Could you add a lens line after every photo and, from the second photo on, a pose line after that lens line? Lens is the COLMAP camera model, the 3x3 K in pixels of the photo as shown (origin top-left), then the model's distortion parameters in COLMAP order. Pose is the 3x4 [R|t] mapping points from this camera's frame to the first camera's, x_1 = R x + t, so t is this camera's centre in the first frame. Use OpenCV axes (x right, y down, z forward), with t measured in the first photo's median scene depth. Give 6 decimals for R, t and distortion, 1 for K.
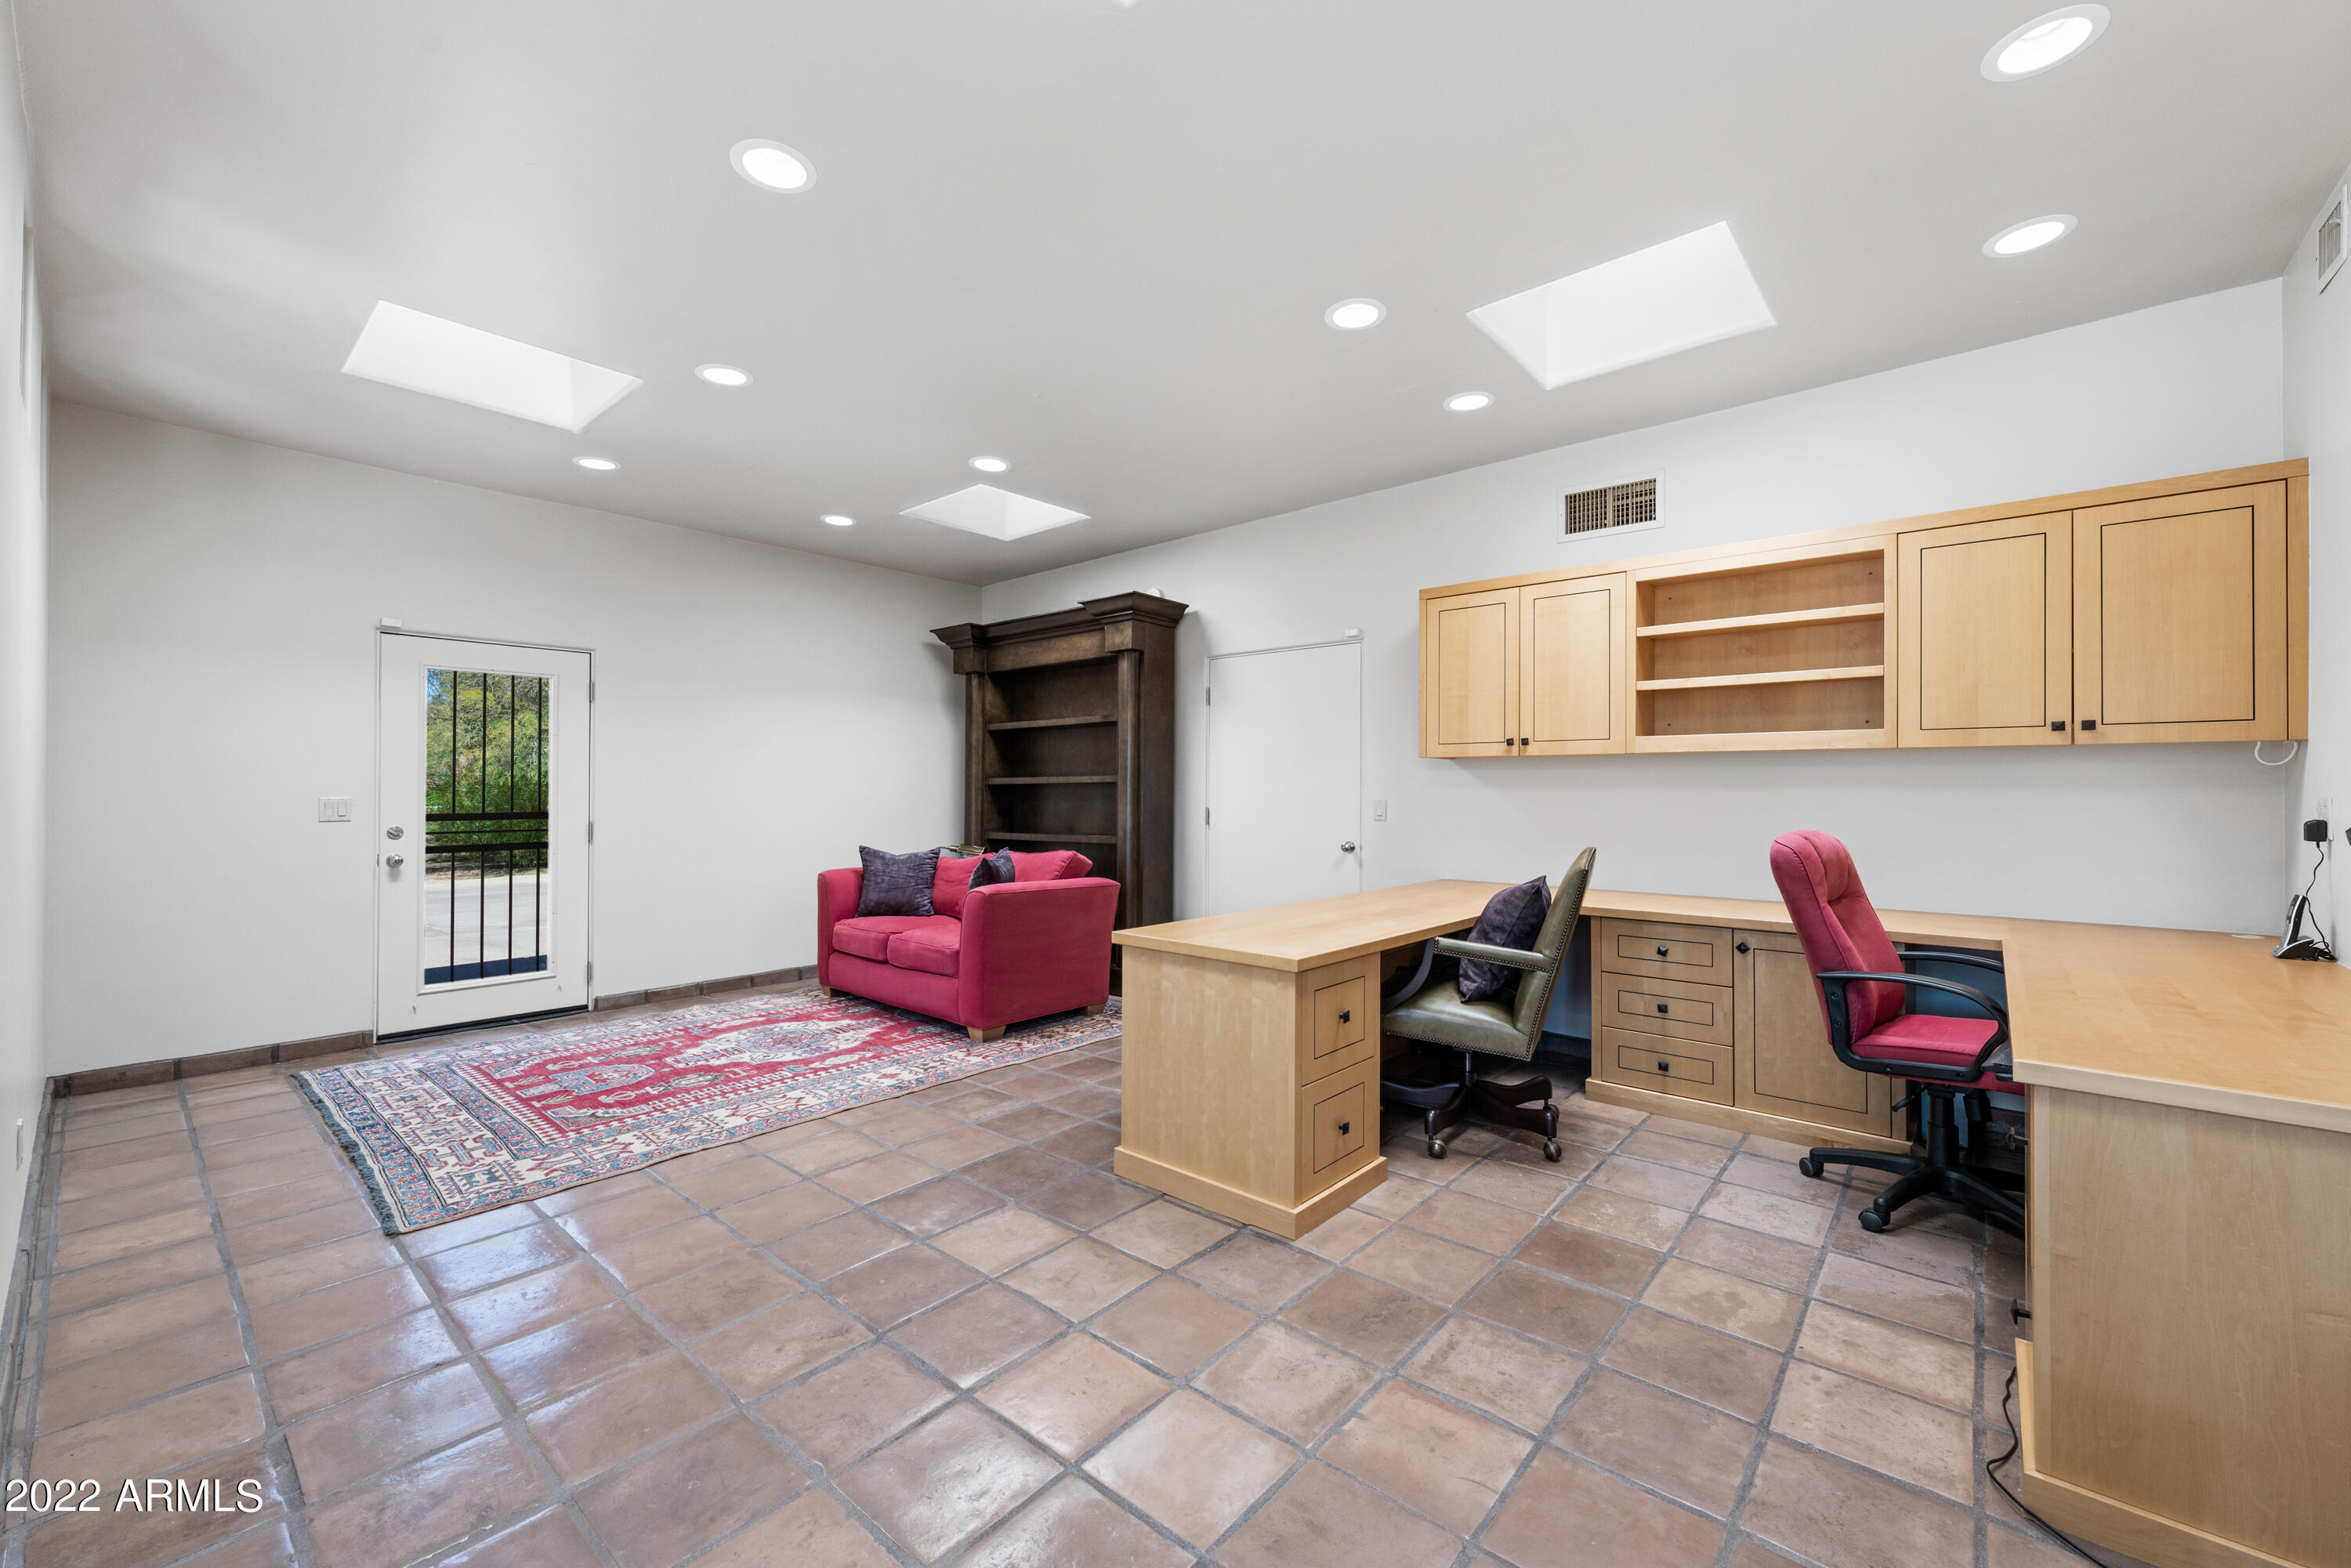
lens RADIAL K [[938.6, 0, 1170.3], [0, 938.6, 784.0], [0, 0, 1]] dist [0.001757, -0.000220]
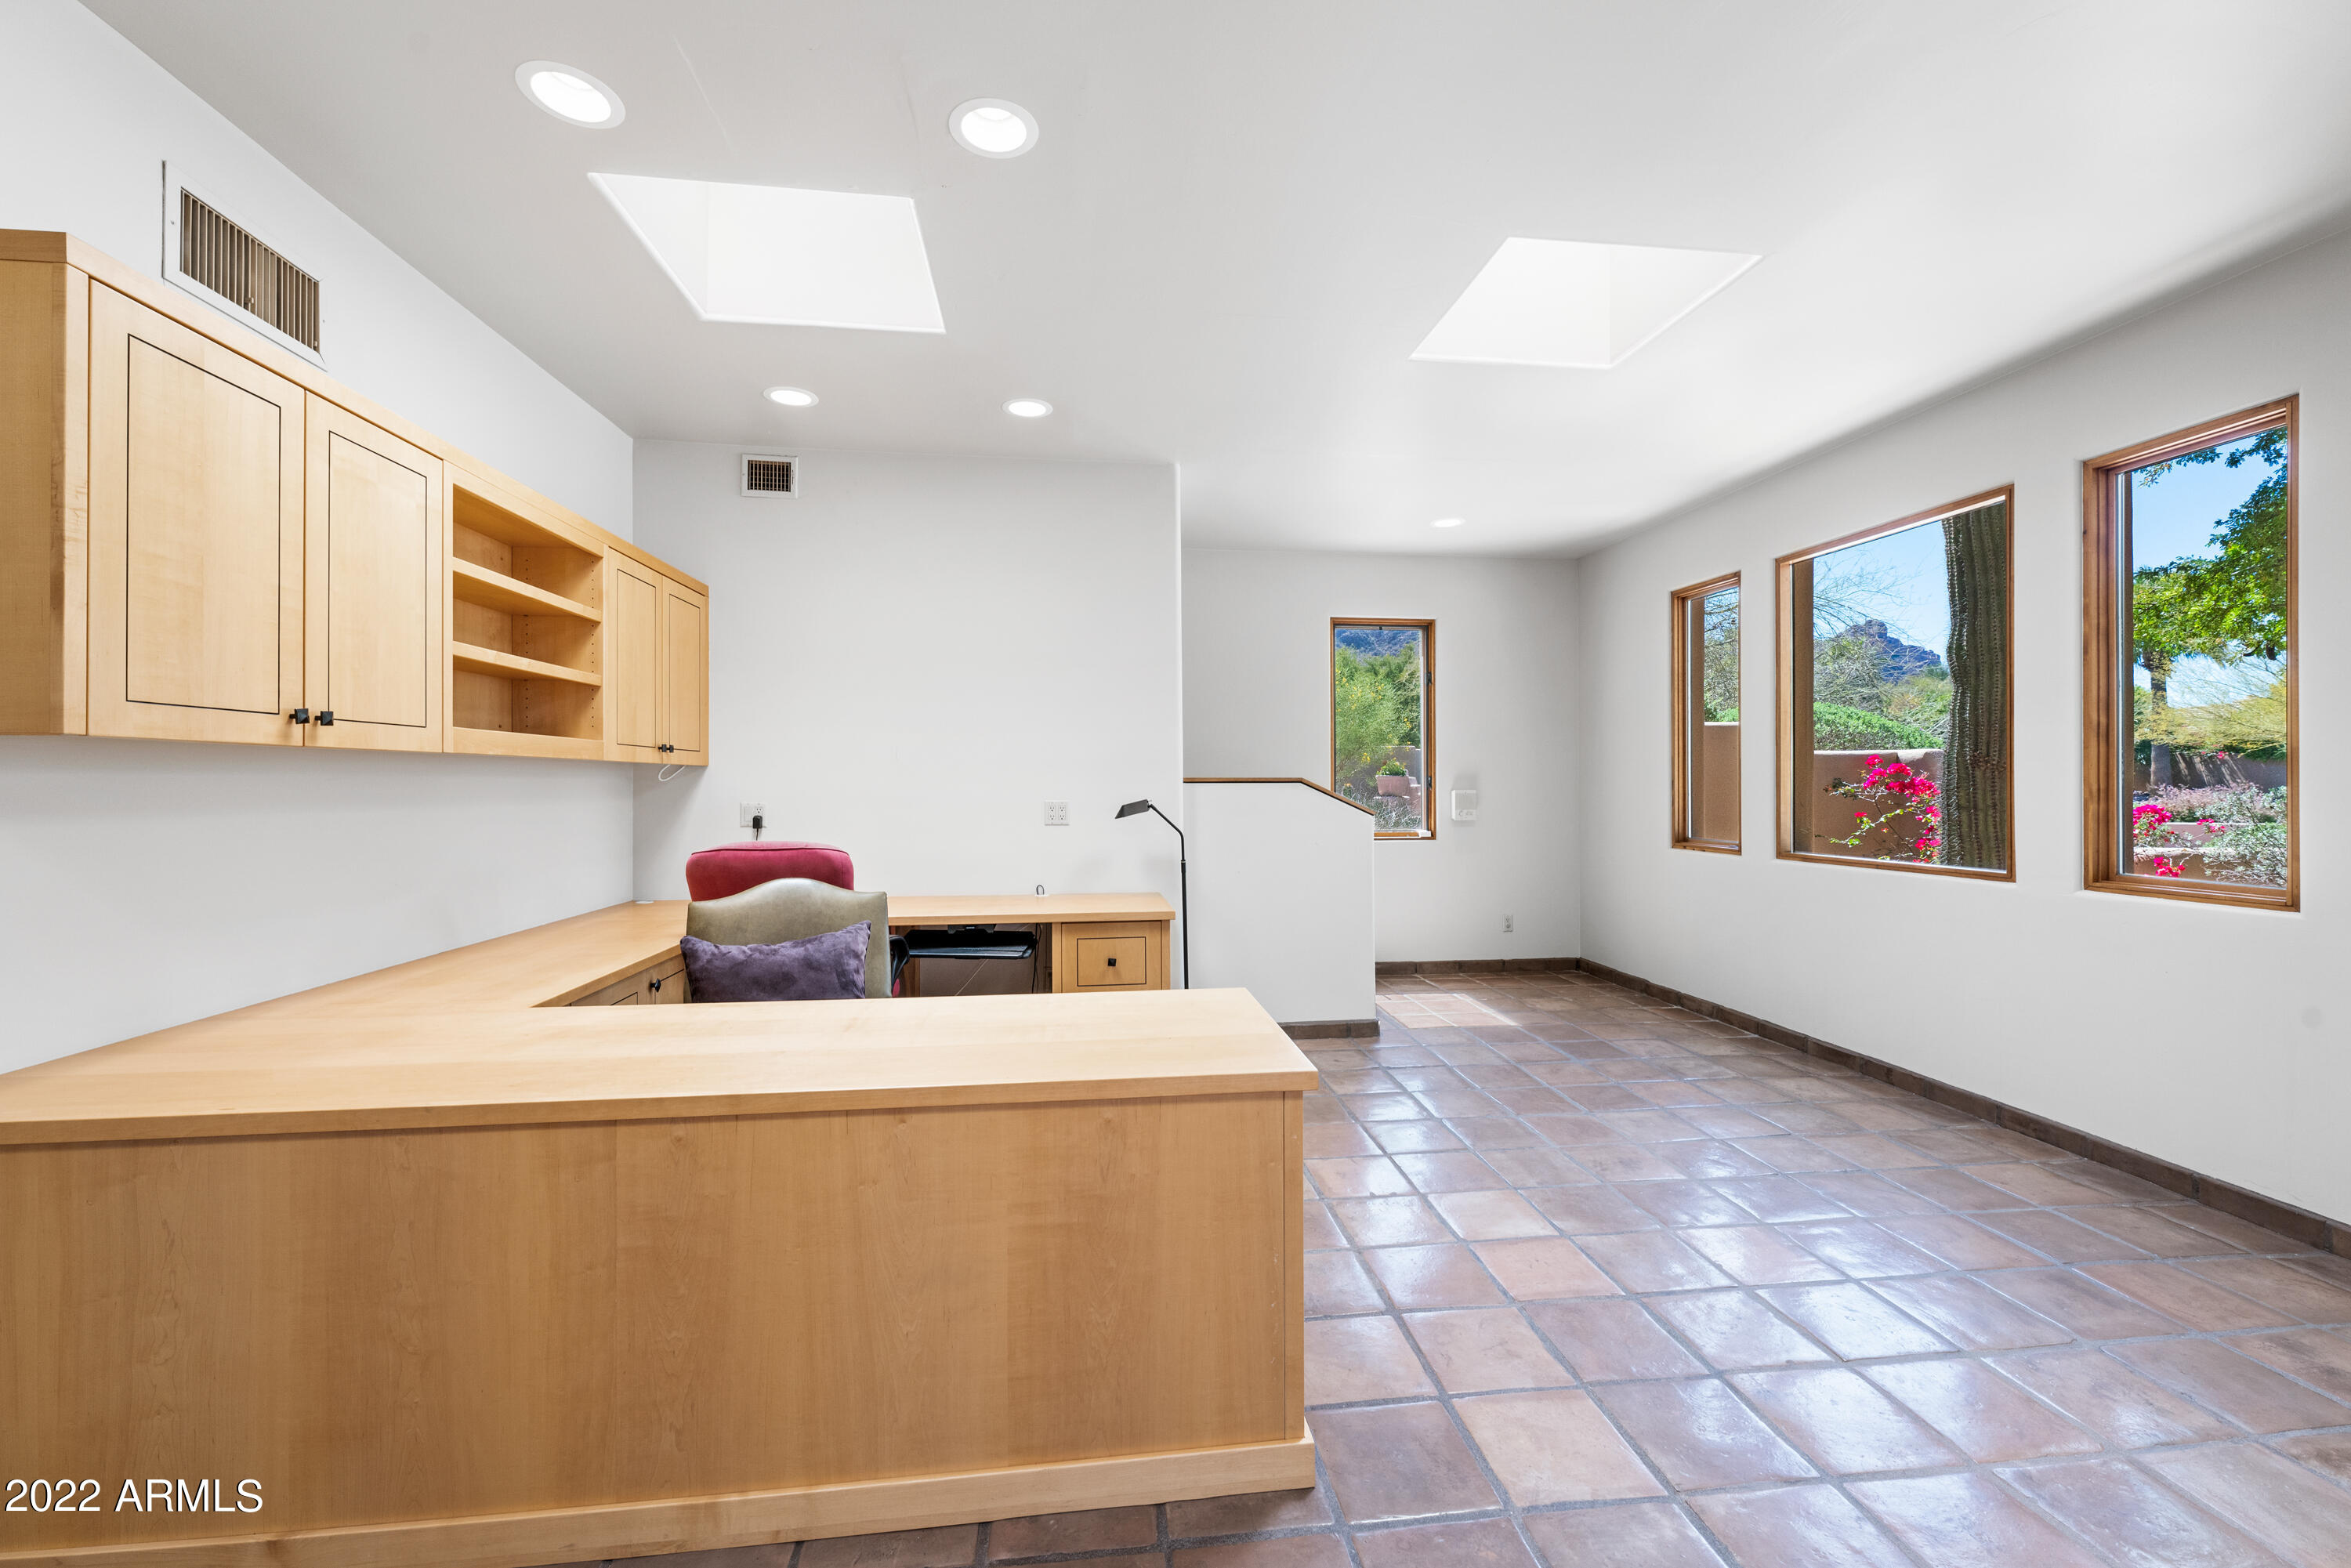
lens RADIAL K [[938.6, 0, 1170.3], [0, 938.6, 784.0], [0, 0, 1]] dist [0.001757, -0.000220]
pose [[-0.739653, -0.004301, 0.672975, -0.299834], [-0.005776, 0.999983, 0.000043, -0.015018], [-0.672964, -0.003855, -0.739665, 1.166004]]
